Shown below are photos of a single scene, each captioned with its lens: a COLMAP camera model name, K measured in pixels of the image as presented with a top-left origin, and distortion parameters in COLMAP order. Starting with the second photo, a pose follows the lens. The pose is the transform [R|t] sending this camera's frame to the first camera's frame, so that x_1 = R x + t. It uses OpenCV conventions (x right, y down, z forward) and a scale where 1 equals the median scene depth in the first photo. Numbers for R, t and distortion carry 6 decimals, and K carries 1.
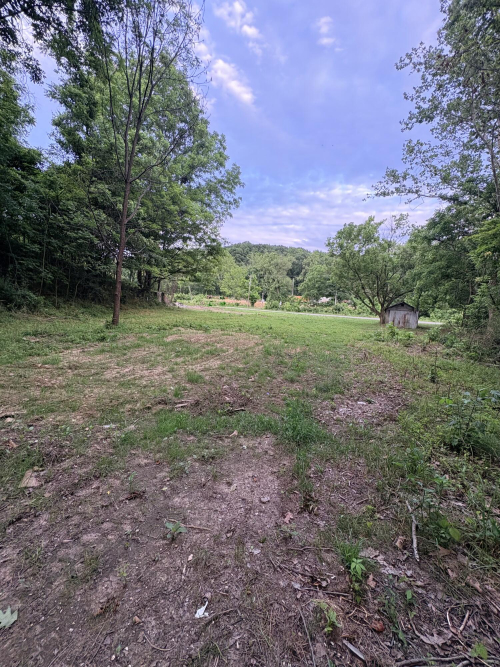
lens RADIAL K [[264.6, 0, 251.4], [0, 264.6, 331.4], [0, 0, 1]] dist [0.000043, -0.000180]
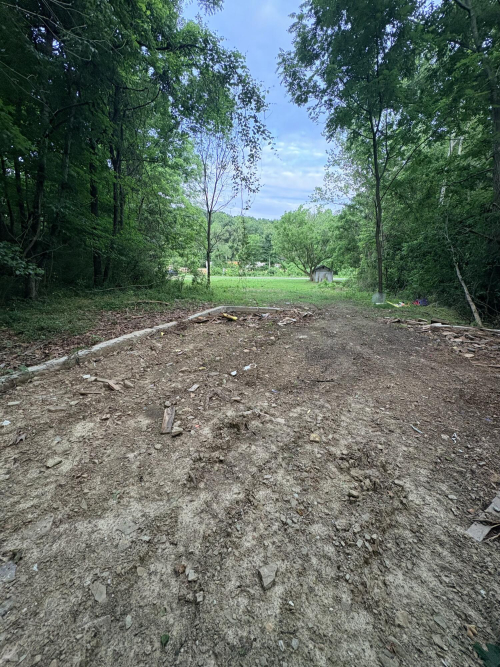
lens RADIAL K [[264.6, 0, 248.8], [0, 264.6, 333.4], [0, 0, 1]] dist [0.000043, -0.000180]
pose [[0.959036, -0.113333, 0.259627, -0.243491], [0.077072, 0.986300, 0.145849, 0.015629], [-0.272600, -0.119864, 0.954632, -0.331063]]
